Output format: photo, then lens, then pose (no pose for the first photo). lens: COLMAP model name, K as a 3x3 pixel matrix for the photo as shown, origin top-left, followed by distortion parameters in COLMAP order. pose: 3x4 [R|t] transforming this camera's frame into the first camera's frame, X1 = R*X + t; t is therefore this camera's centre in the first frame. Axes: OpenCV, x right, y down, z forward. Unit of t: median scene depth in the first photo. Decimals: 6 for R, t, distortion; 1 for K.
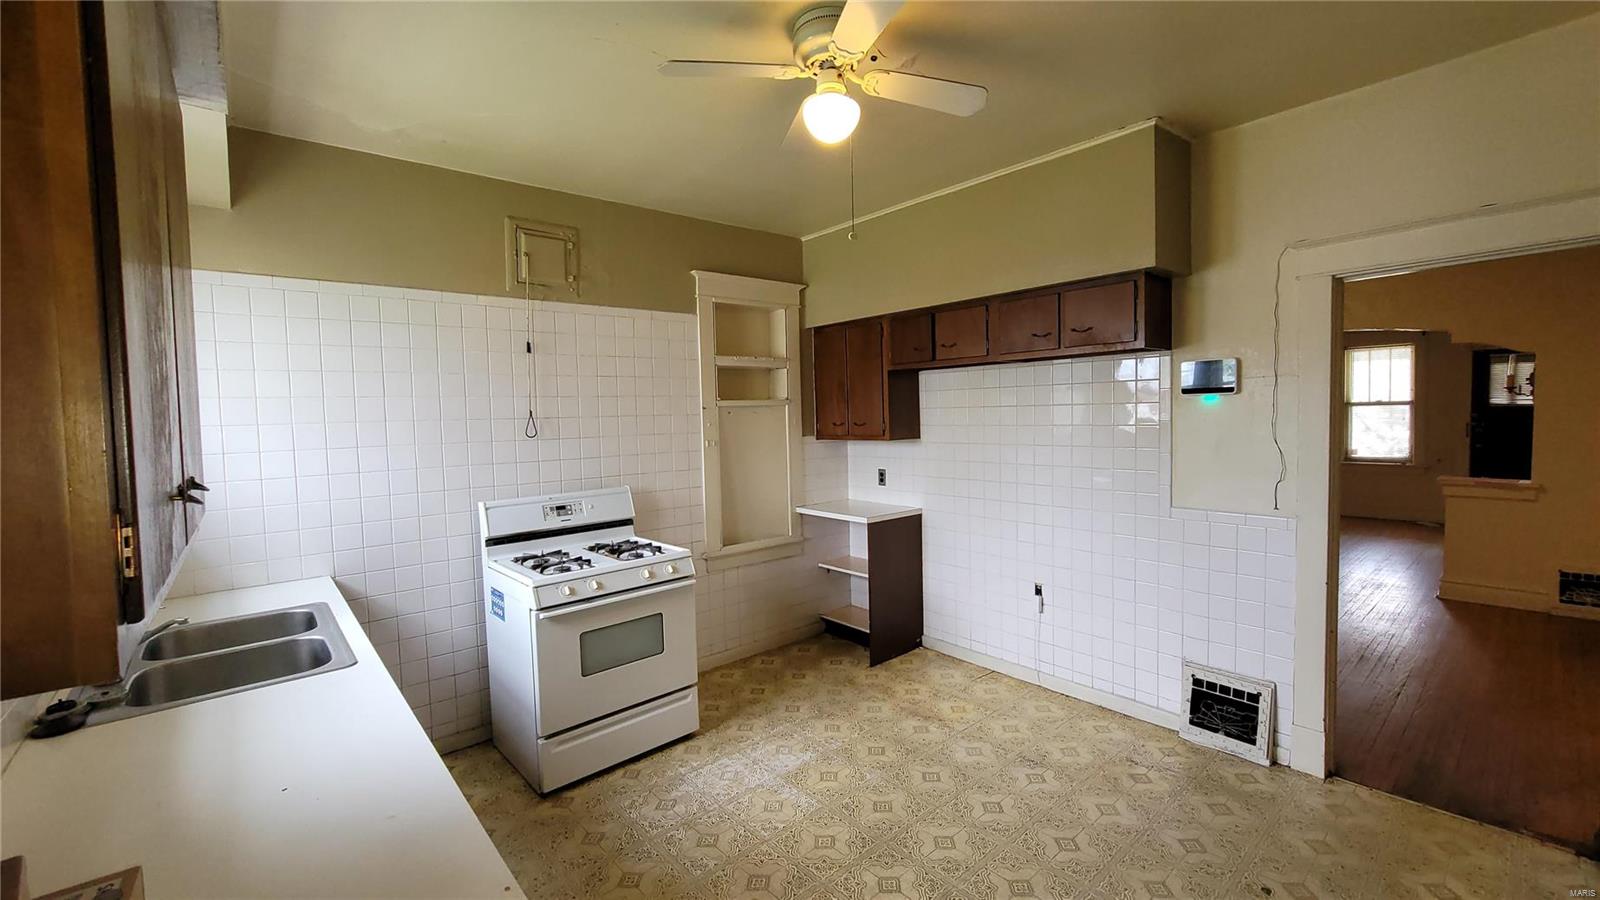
lens RADIAL K [[655.2, 0, 807.3], [0, 655.2, 446.7], [0, 0, 1]] dist [-0.005269, -0.000376]
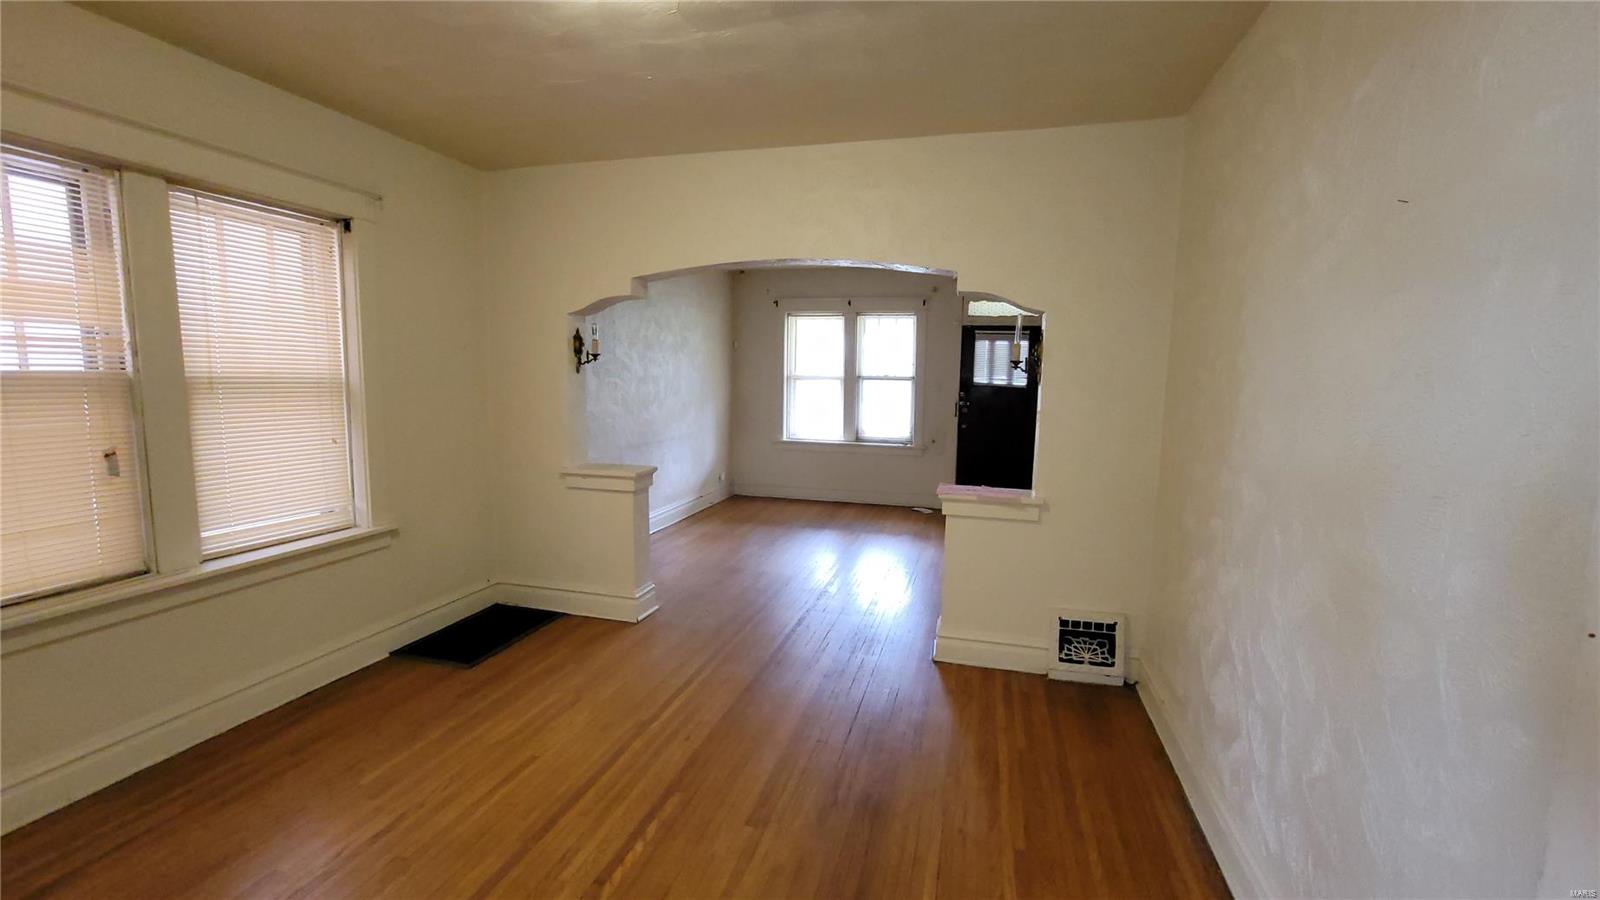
lens RADIAL K [[655.2, 0, 807.3], [0, 655.2, 446.7], [0, 0, 1]] dist [-0.005269, -0.000376]
pose [[0.832959, -0.020894, 0.552941, 0.319244], [-0.011527, 0.998415, 0.055091, -0.022794], [-0.553215, -0.052262, 0.831397, 0.340792]]
